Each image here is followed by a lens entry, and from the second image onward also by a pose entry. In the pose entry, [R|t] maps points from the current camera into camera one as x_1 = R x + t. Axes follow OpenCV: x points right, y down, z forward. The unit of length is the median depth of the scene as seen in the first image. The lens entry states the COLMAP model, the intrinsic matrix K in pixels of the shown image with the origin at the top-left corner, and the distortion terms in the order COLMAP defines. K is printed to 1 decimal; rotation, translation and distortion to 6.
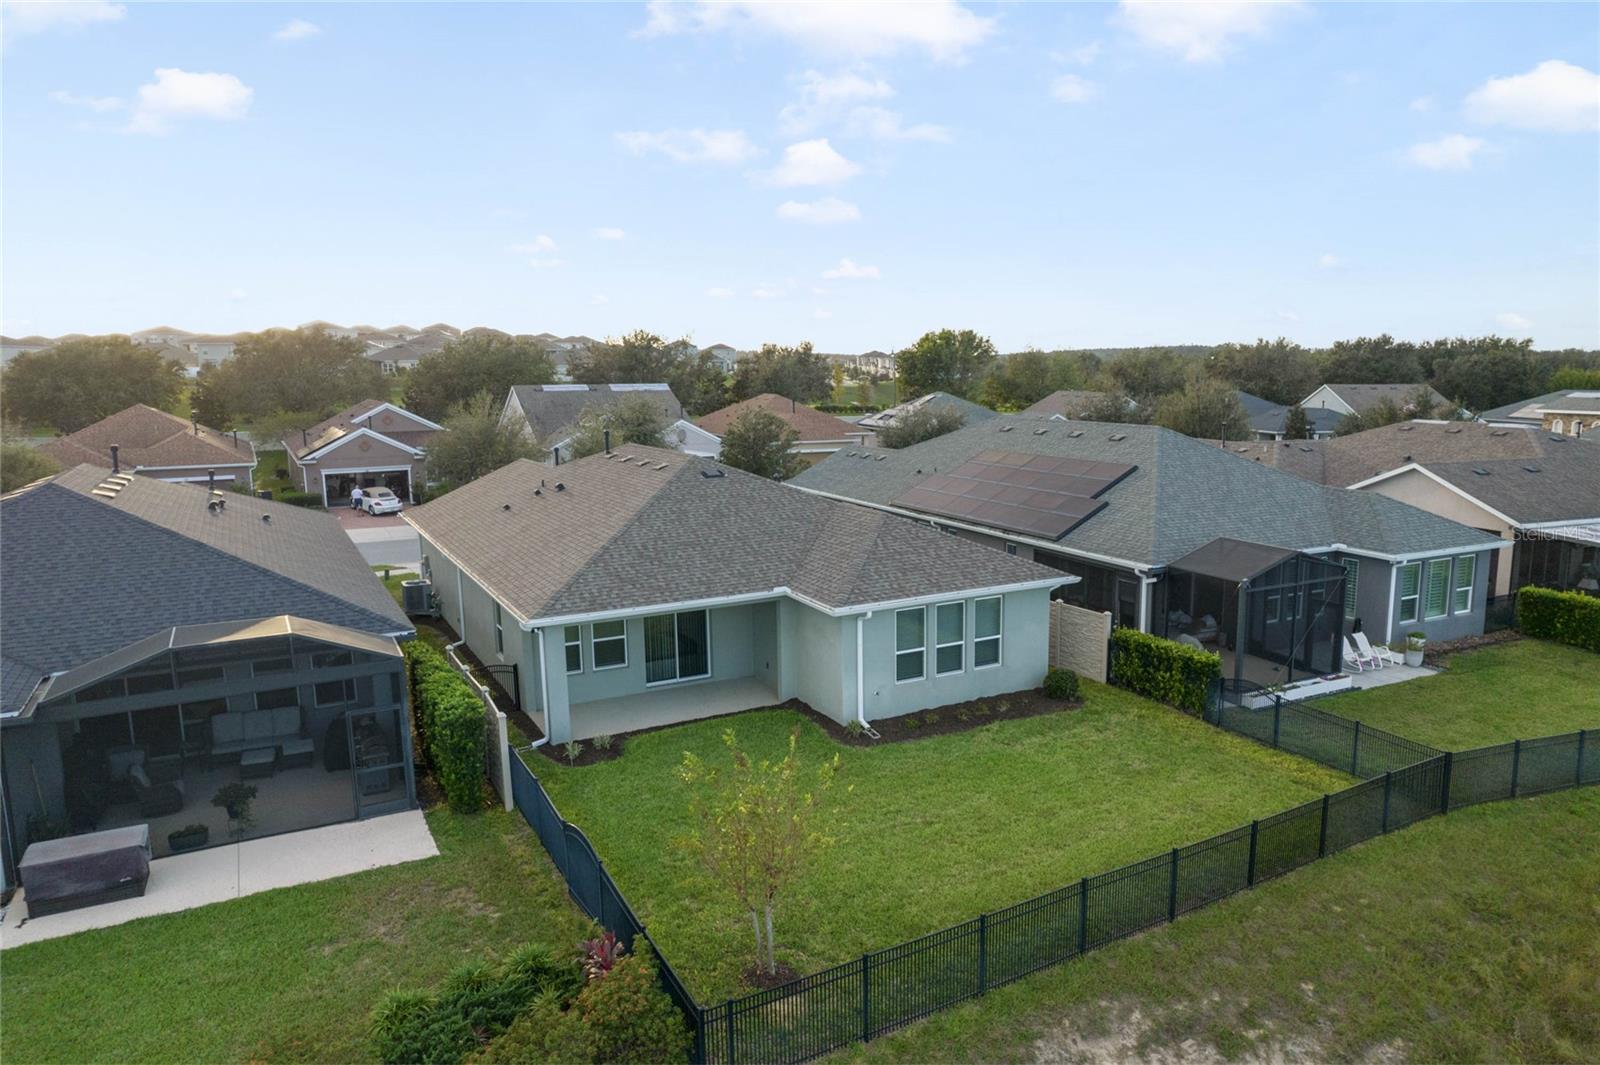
lens RADIAL K [[1032.2, 0, 831.8], [0, 1032.2, 531.7], [0, 0, 1]] dist [-0.067909, 0.076656]
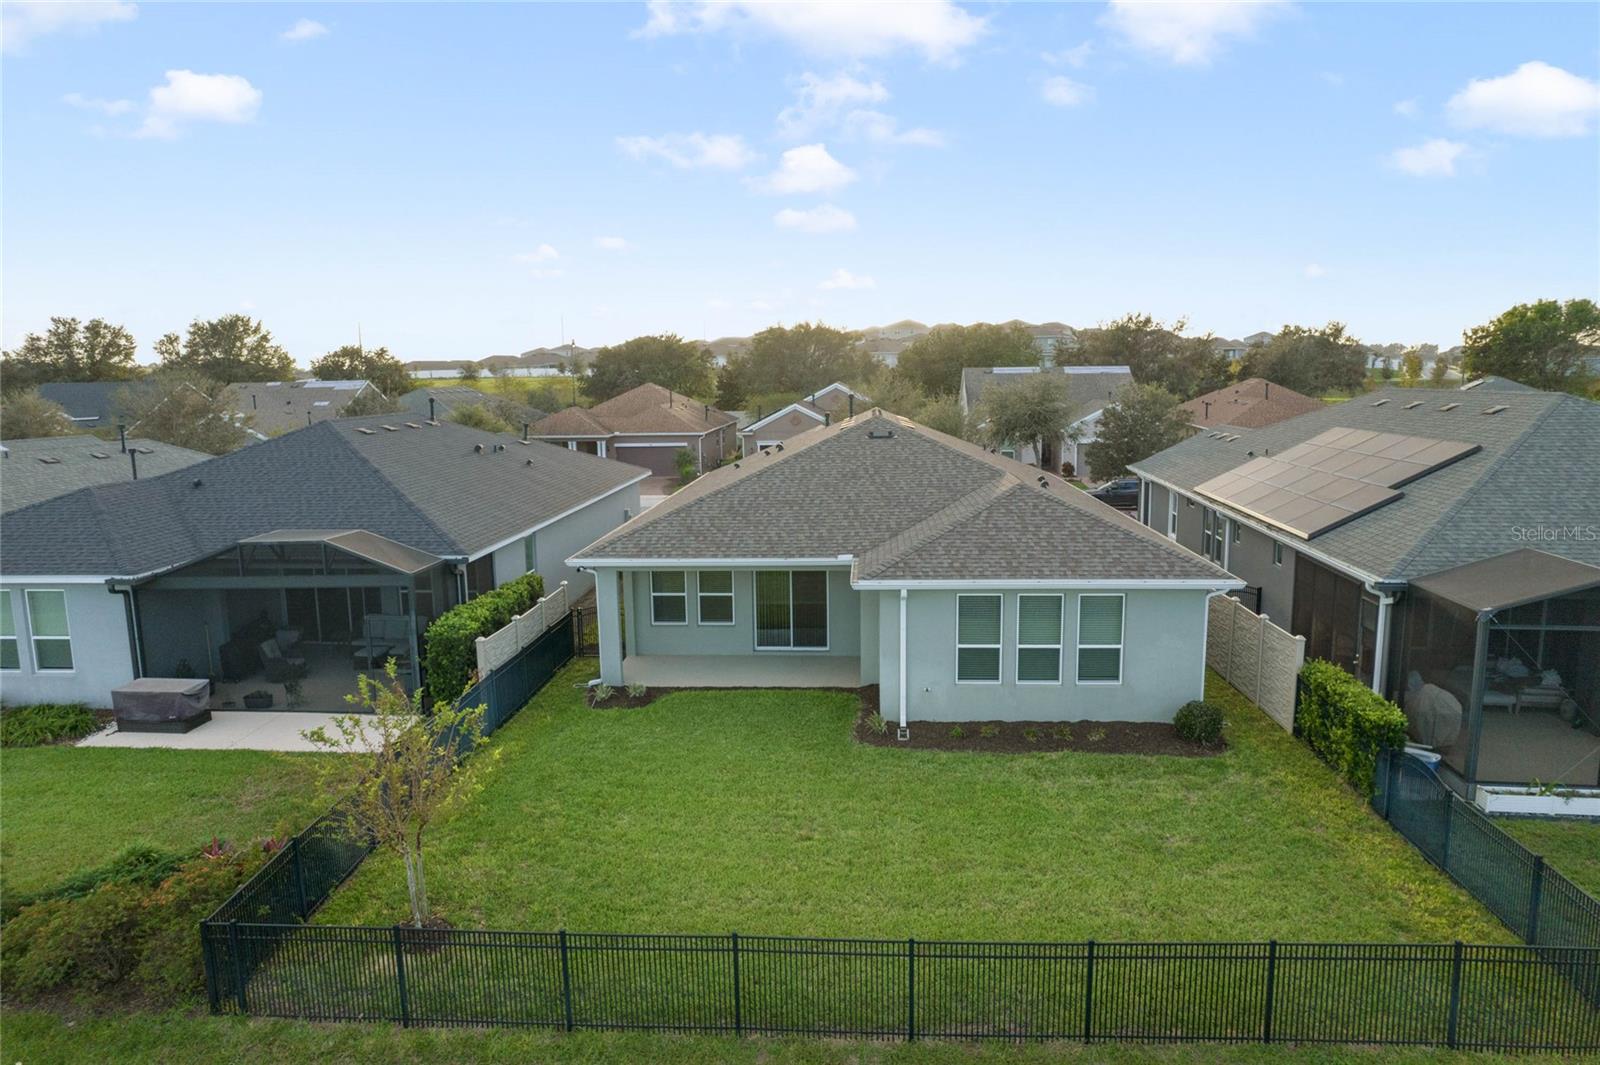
lens RADIAL K [[1032.2, 0, 831.8], [0, 1032.2, 531.7], [0, 0, 1]] dist [-0.067909, 0.076656]
pose [[0.835878, 0.074248, -0.543870, 0.412774], [-0.074177, 0.997000, 0.022105, 0.015268], [0.543880, 0.021866, 0.838878, 0.242957]]
